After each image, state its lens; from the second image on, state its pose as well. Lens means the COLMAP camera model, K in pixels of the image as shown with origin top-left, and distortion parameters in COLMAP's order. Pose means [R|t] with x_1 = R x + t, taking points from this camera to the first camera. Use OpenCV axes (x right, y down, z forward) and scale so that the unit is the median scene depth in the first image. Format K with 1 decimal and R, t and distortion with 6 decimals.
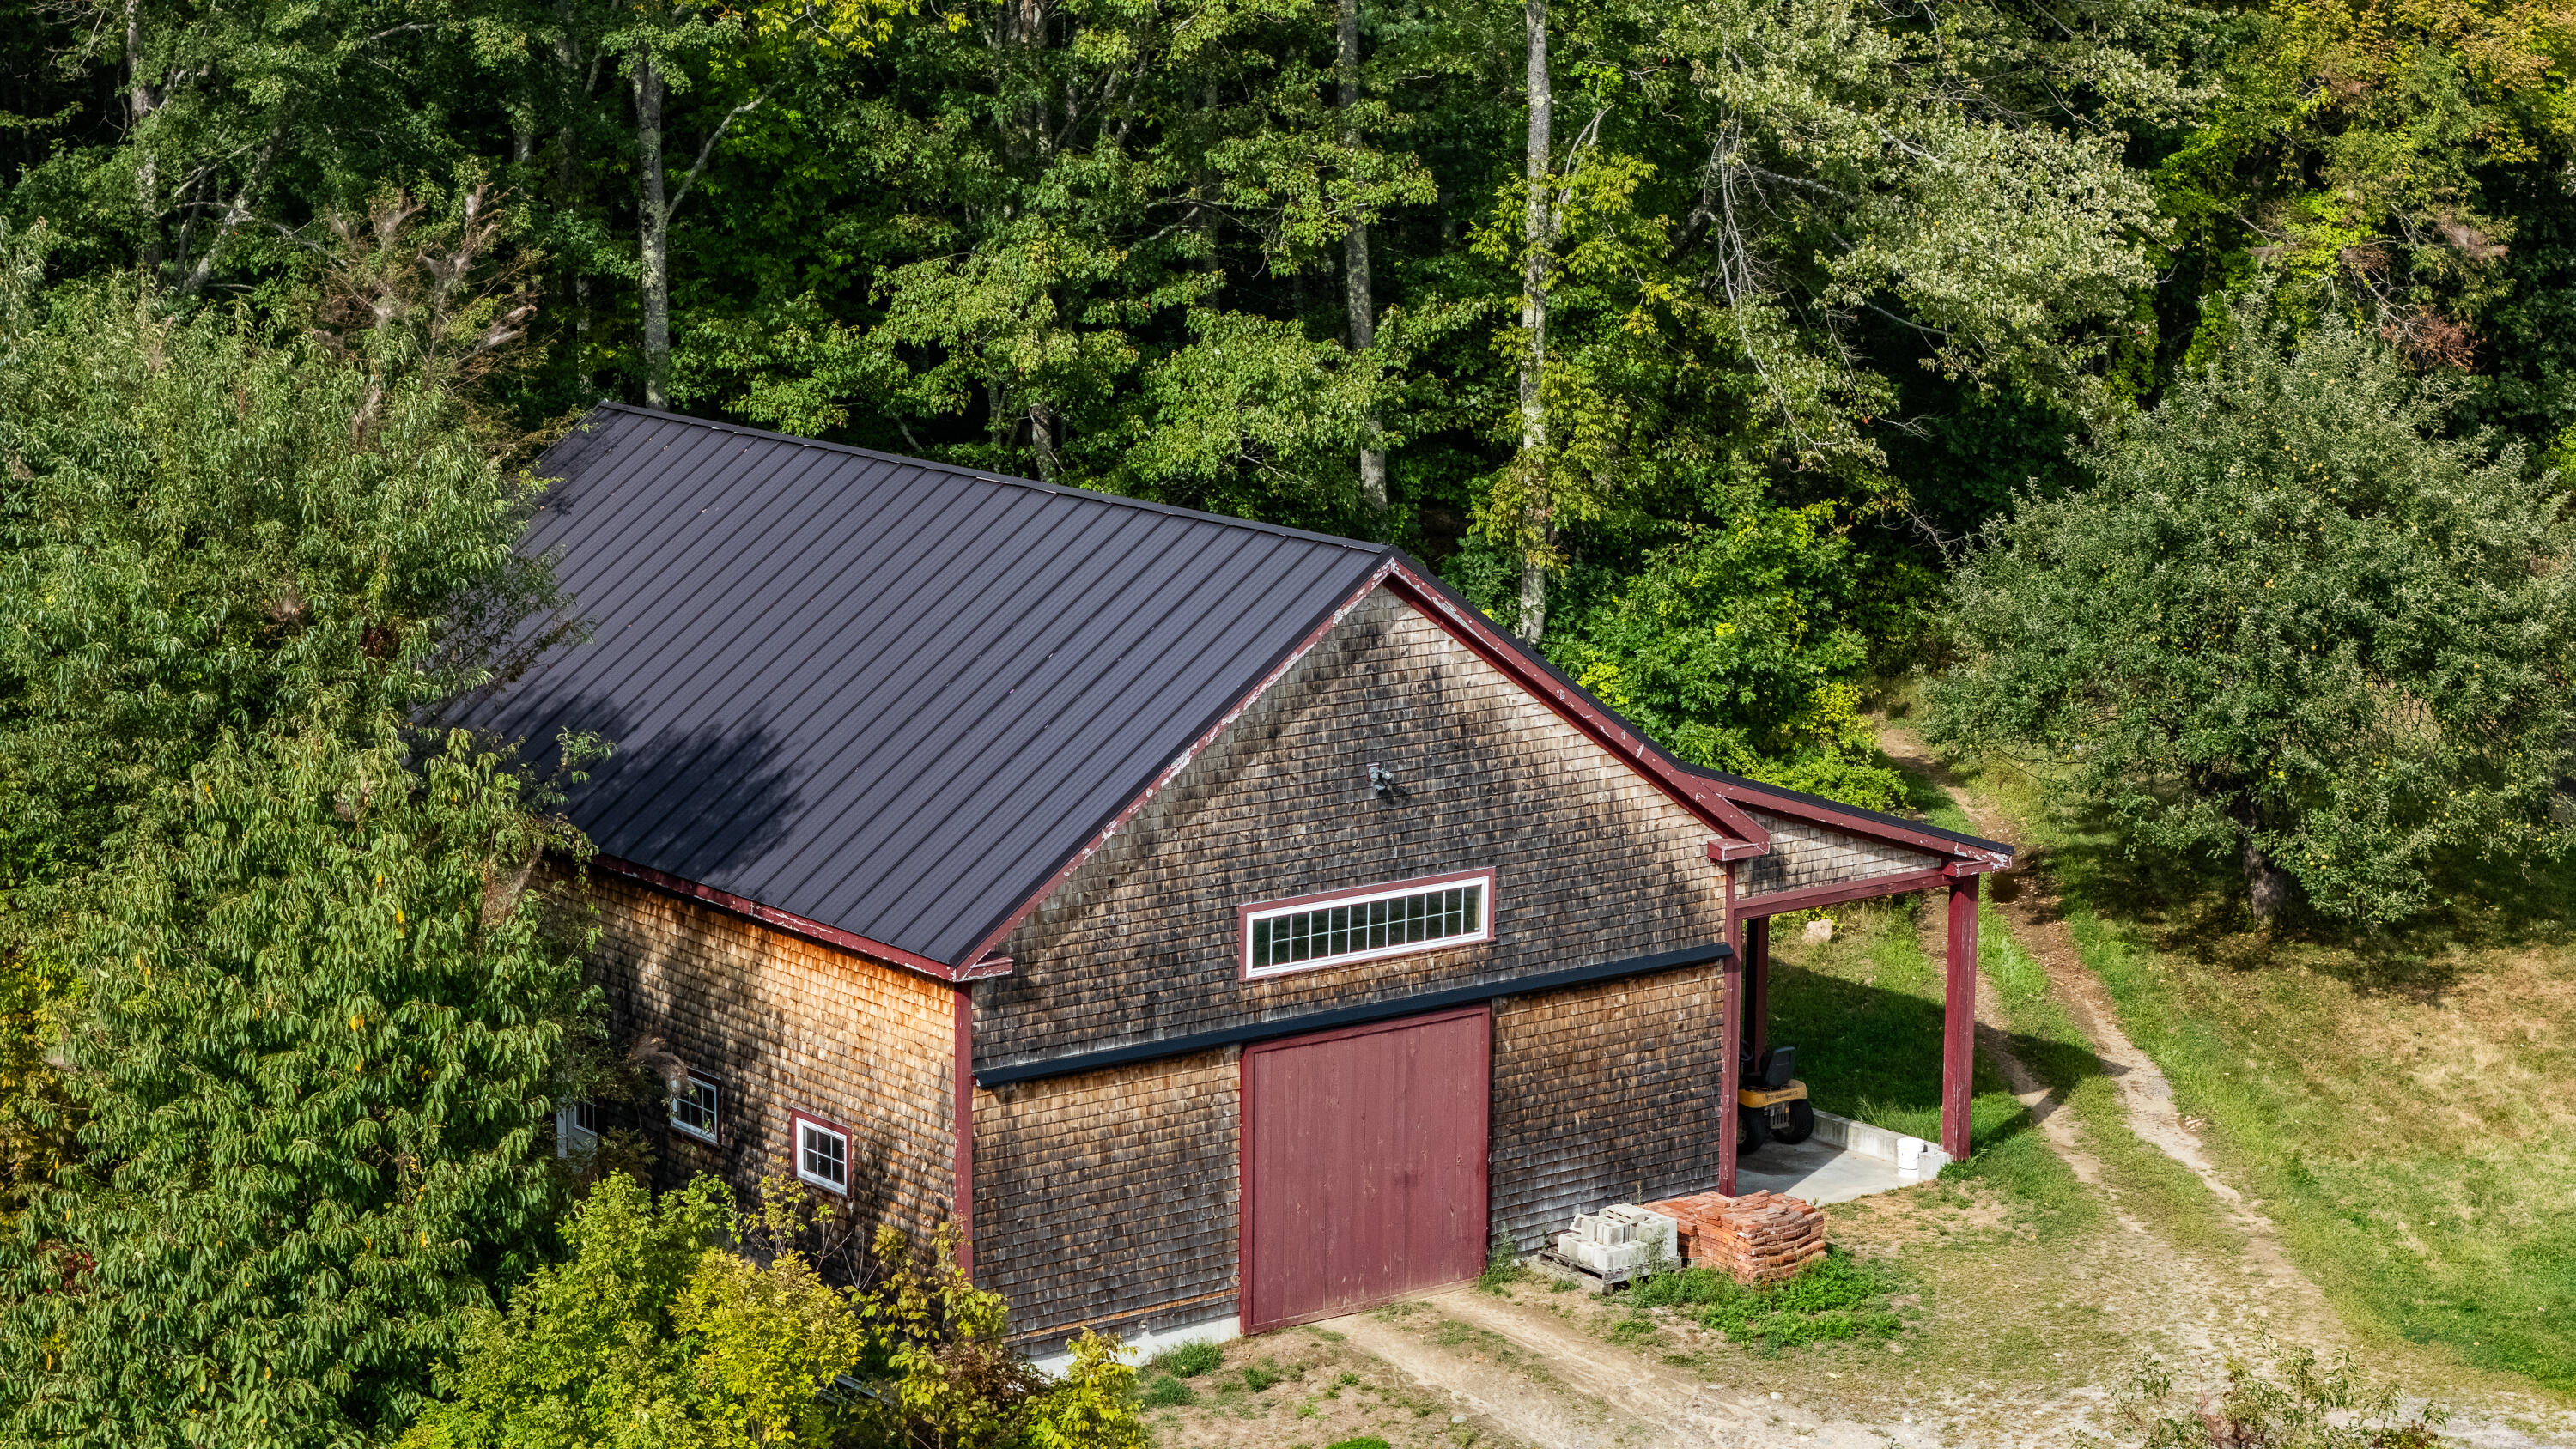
lens RADIAL K [[5142.1, 0, 1288.0], [0, 5142.1, 724.5], [0, 0, 1]] dist [-0.209772, 0.975494]
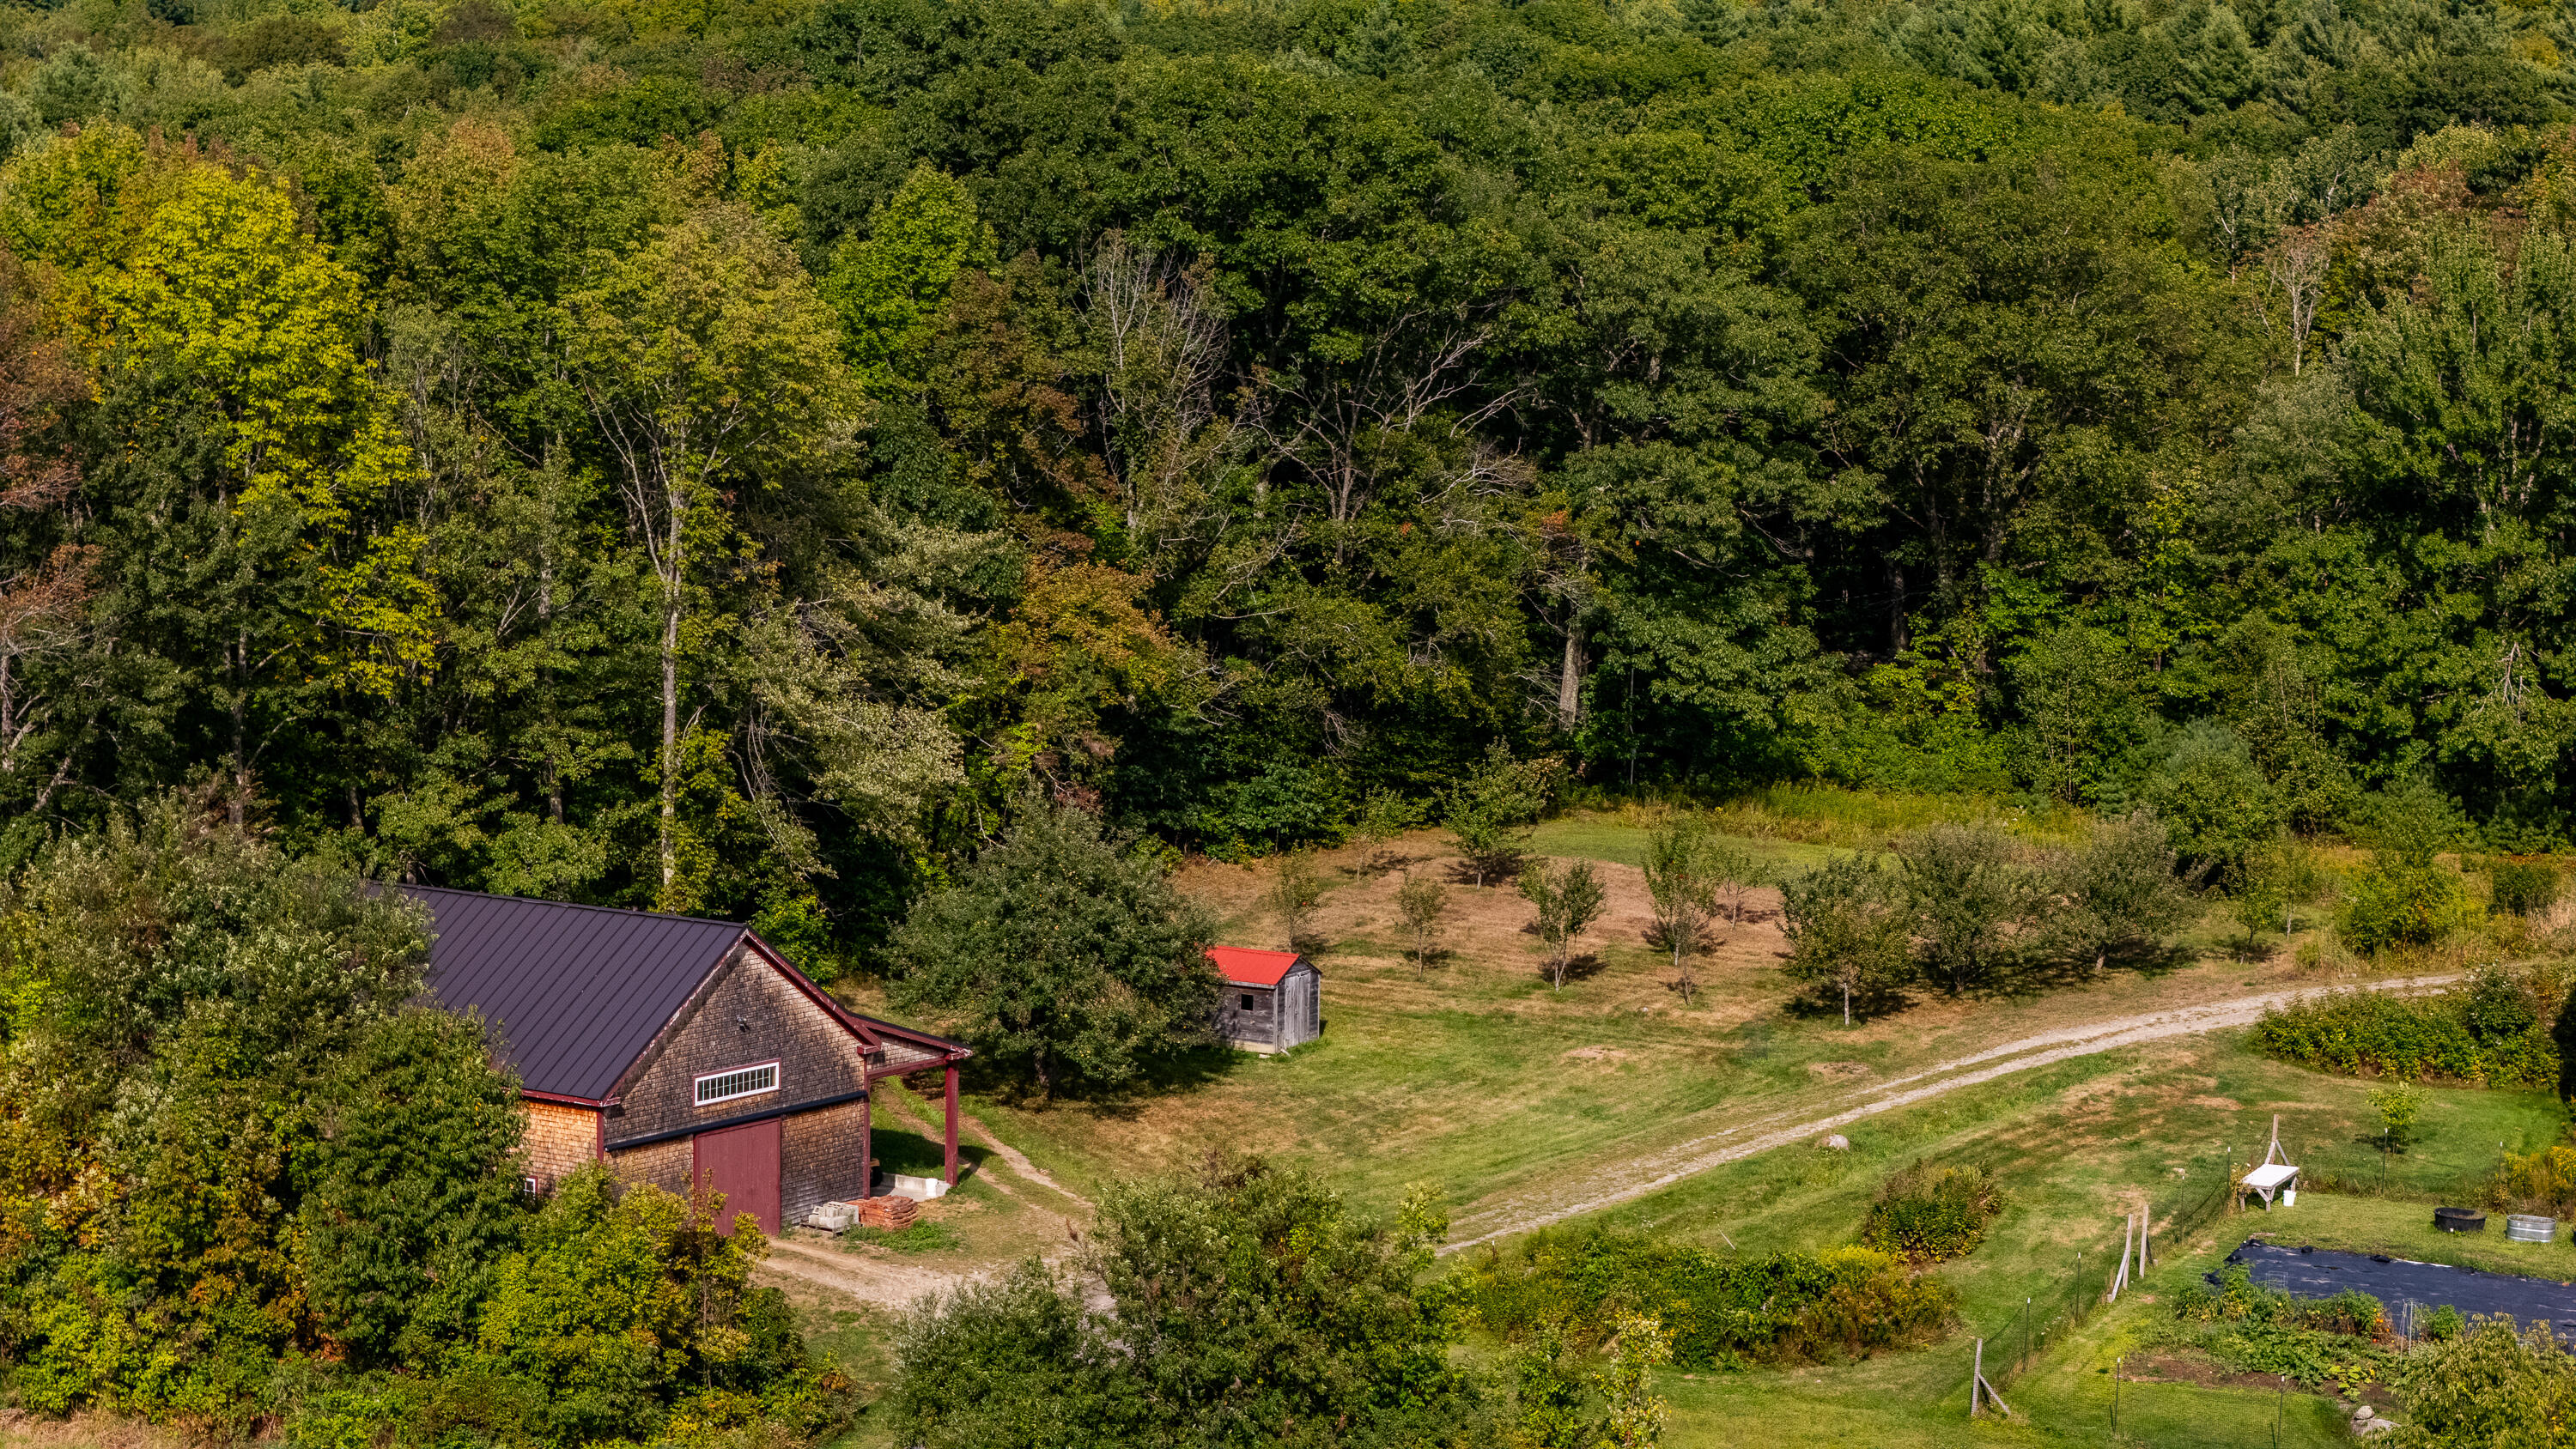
lens RADIAL K [[5142.1, 0, 1288.0], [0, 5142.1, 724.5], [0, 0, 1]] dist [-0.209772, 0.975494]
pose [[0.948355, -0.025046, 0.316219, -0.397486], [0.047970, 0.996737, -0.064917, 0.032250], [-0.313562, 0.076734, 0.946462, -1.089612]]
